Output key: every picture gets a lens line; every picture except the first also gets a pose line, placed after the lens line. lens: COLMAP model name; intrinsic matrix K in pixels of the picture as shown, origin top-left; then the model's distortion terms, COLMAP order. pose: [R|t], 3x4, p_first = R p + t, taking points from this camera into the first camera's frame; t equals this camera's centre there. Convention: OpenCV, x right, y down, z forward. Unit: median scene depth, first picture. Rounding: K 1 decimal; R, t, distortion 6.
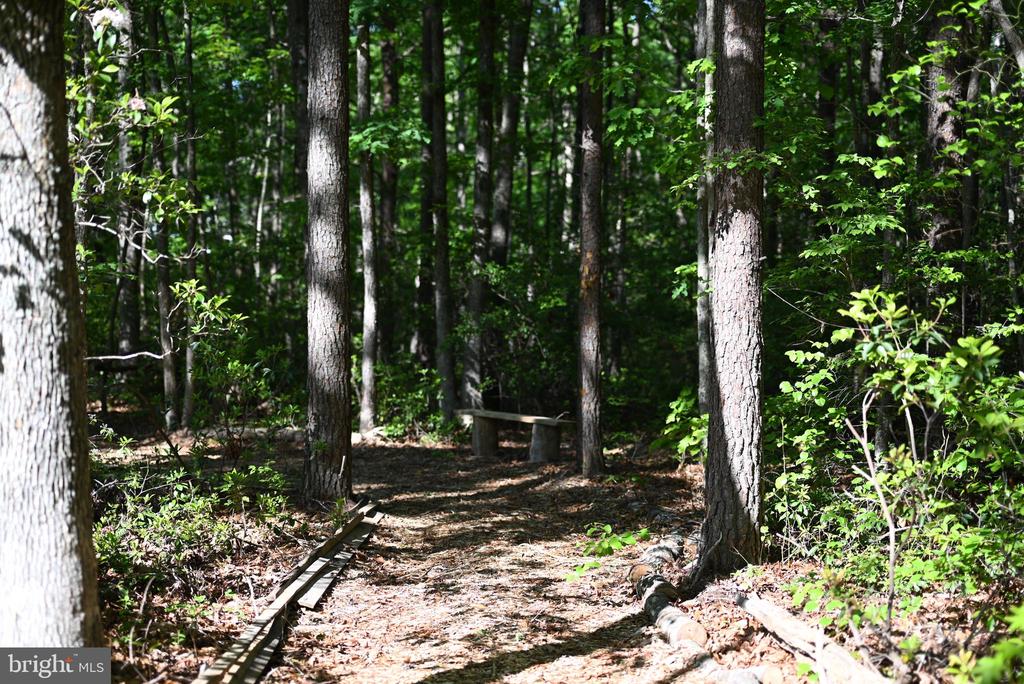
lens RADIAL K [[1430.5, 0, 512.4], [0, 1430.5, 342.8], [0, 0, 1]] dist [-0.020924, 0.000000]
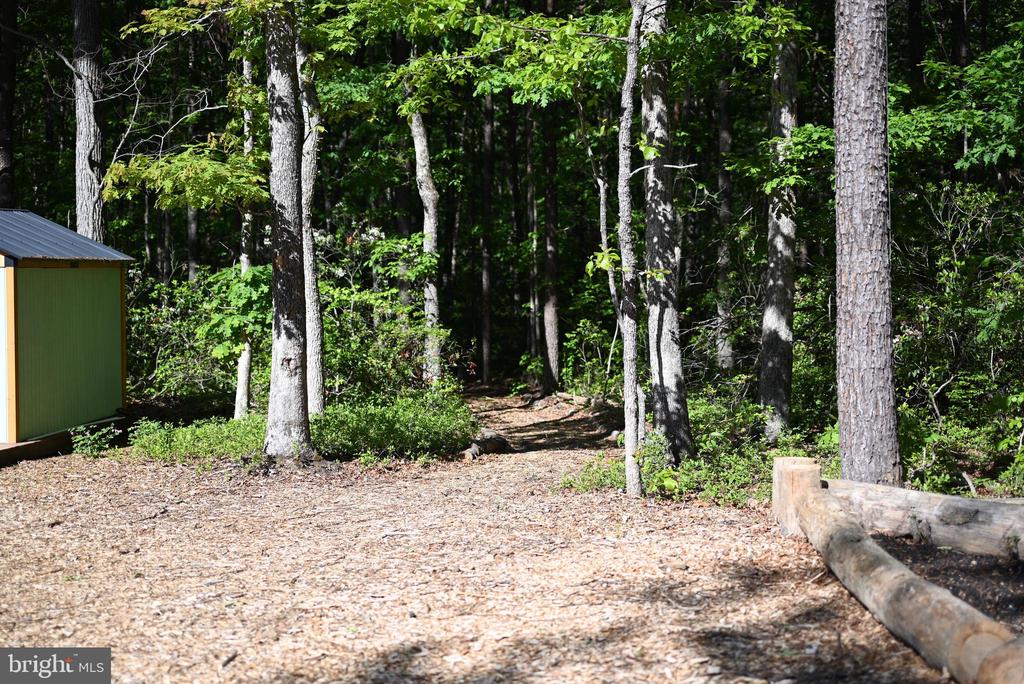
lens RADIAL K [[1430.5, 0, 511.9], [0, 1430.5, 341.5], [0, 0, 1]] dist [-0.020924, 0.000000]
pose [[0.987152, -0.011417, 0.159375, -0.511428], [0.011100, 0.999934, 0.002885, 0.012957], [-0.159398, -0.001079, 0.987214, -2.518750]]
